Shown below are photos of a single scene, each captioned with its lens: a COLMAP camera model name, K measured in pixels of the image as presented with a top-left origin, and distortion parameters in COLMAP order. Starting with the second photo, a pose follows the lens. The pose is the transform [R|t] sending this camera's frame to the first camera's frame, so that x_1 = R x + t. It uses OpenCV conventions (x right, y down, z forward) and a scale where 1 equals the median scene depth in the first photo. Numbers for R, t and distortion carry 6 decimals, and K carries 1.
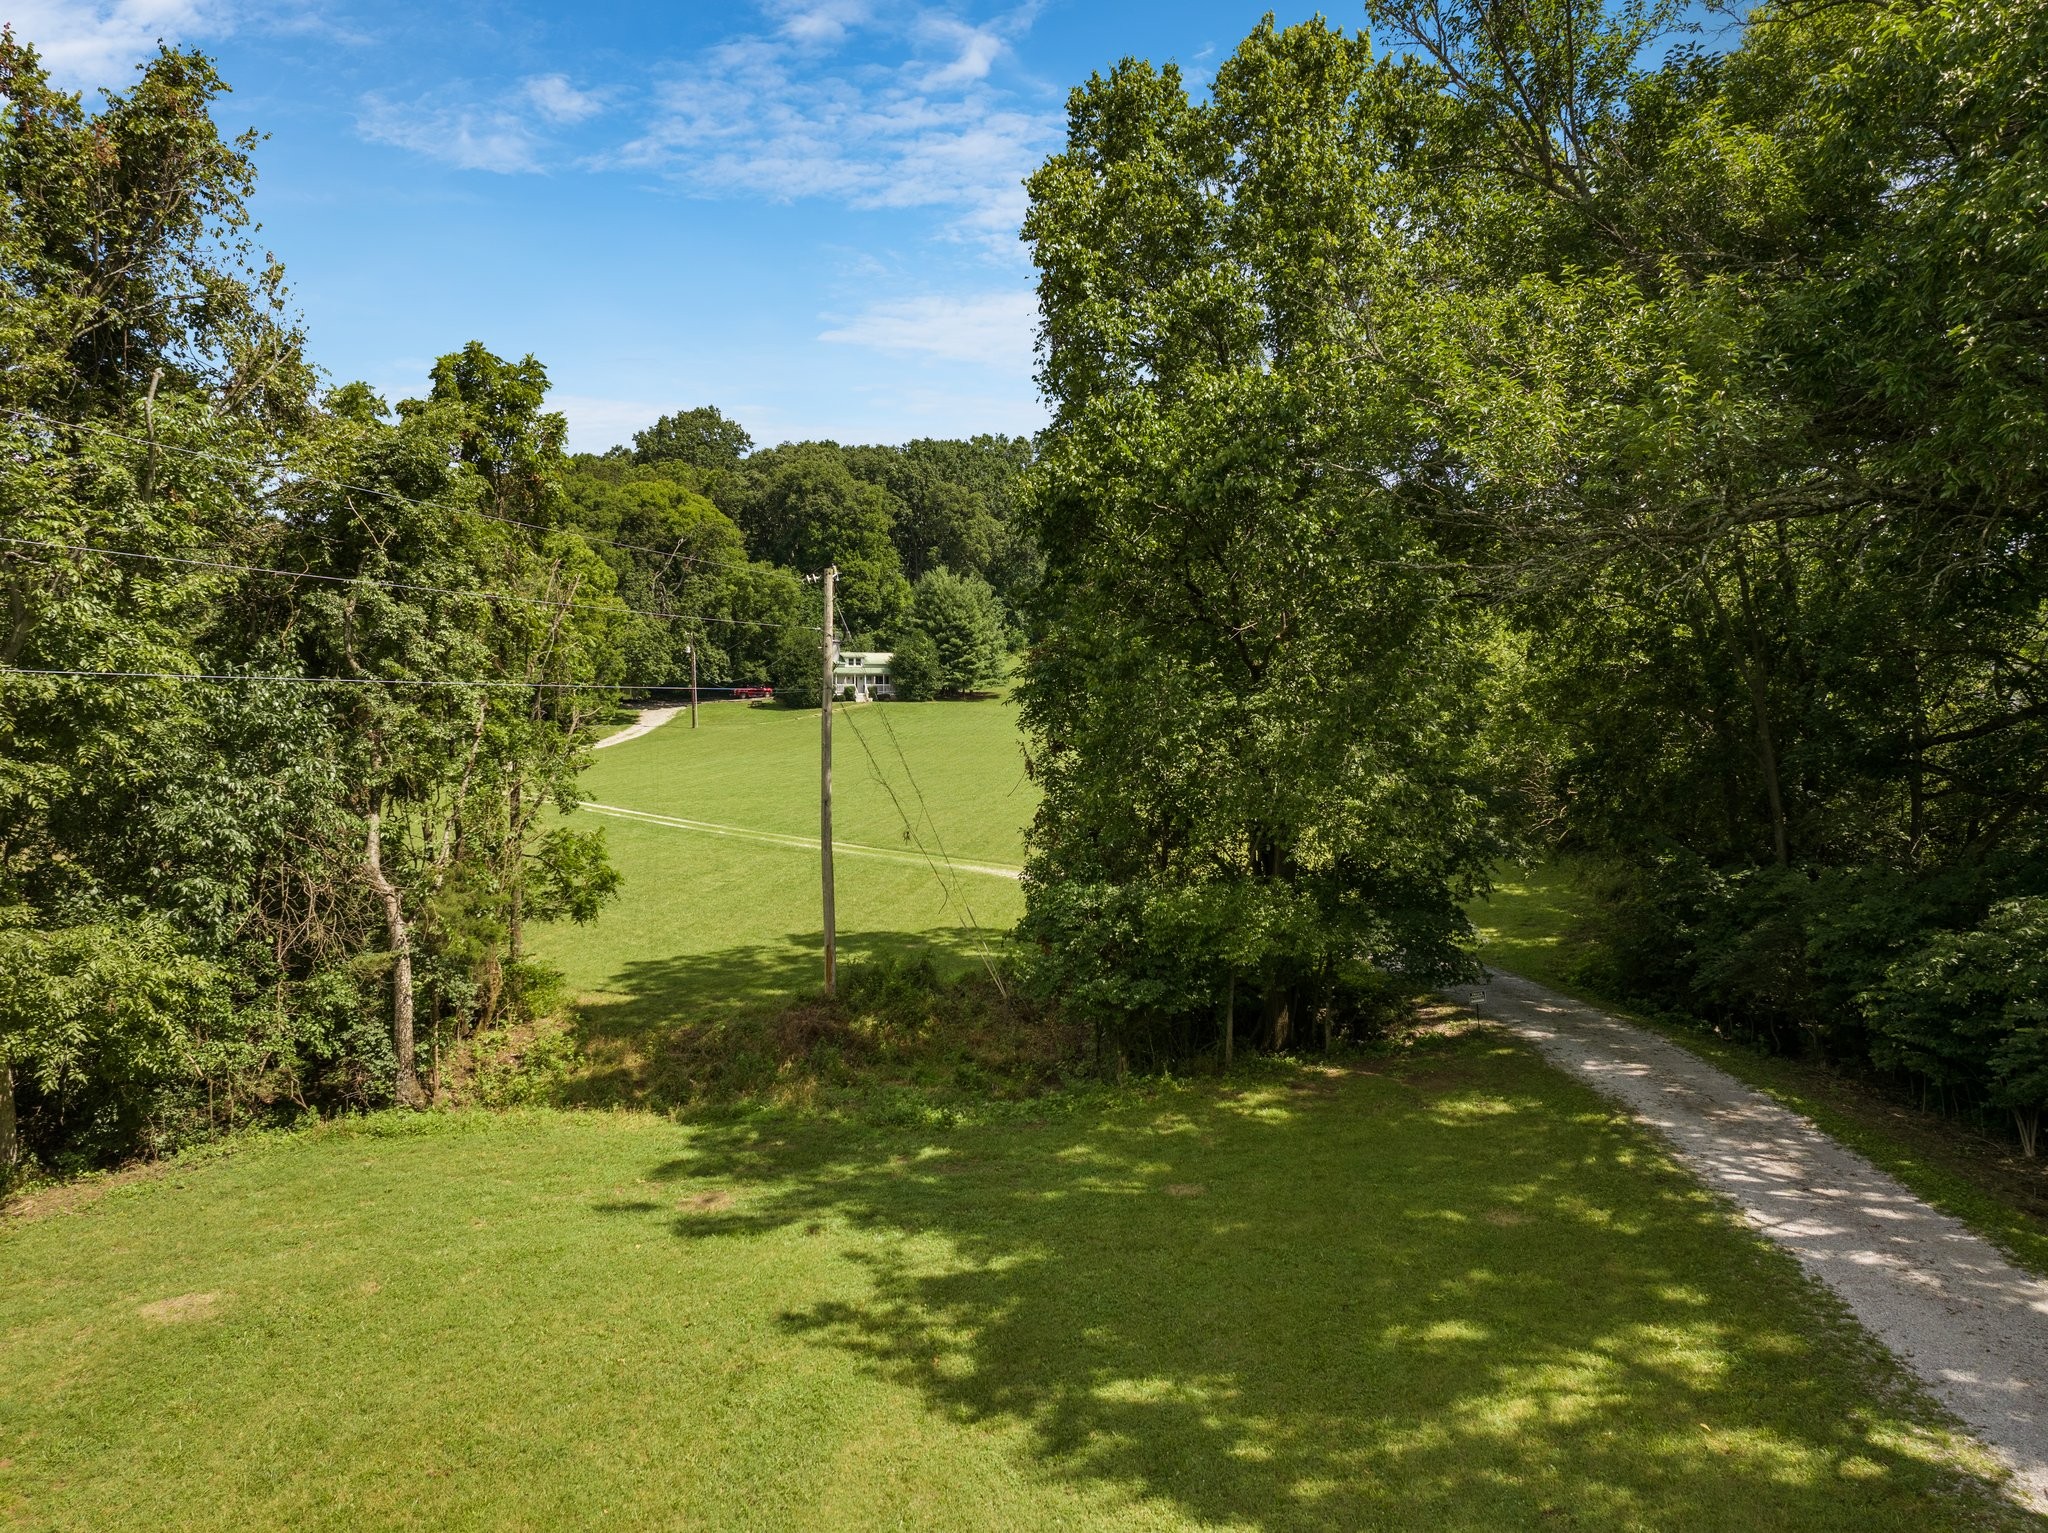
lens RADIAL K [[1443.0, 0, 1024.0], [0, 1443.0, 766.5], [0, 0, 1]] dist [-0.039901, 0.004232]
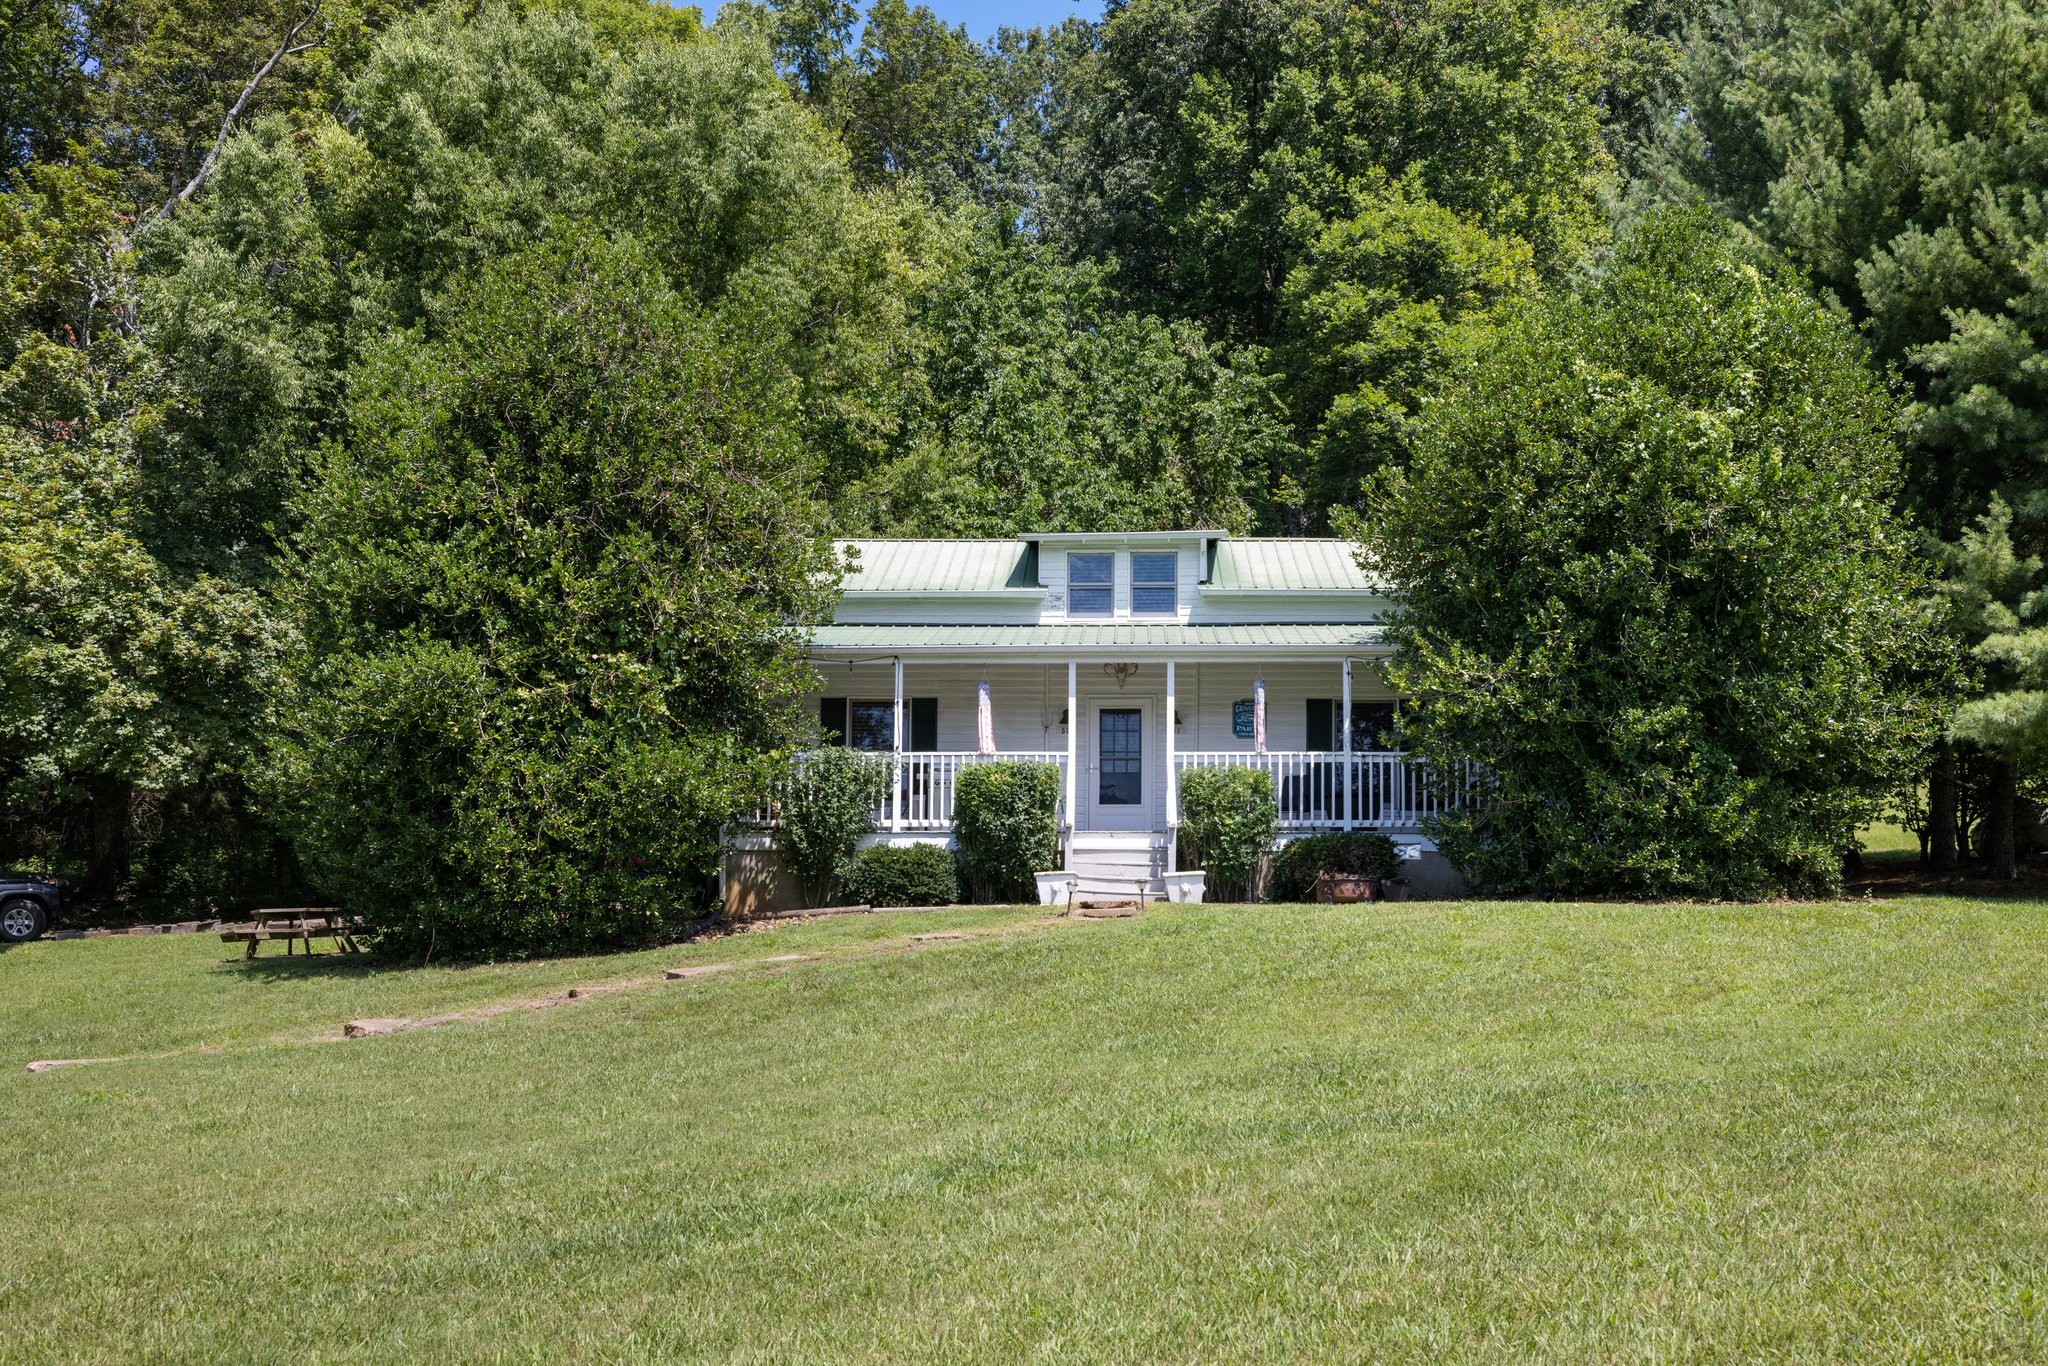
lens RADIAL K [[2096.9, 0, 990.8], [0, 2096.9, 687.1], [0, 0, 1]] dist [0.030646, 0.008923]
pose [[0.891862, -0.057287, -0.448664, -0.050201], [-0.033638, 0.980799, -0.192100, -0.030483], [0.451054, 0.186419, 0.872810, 0.837869]]
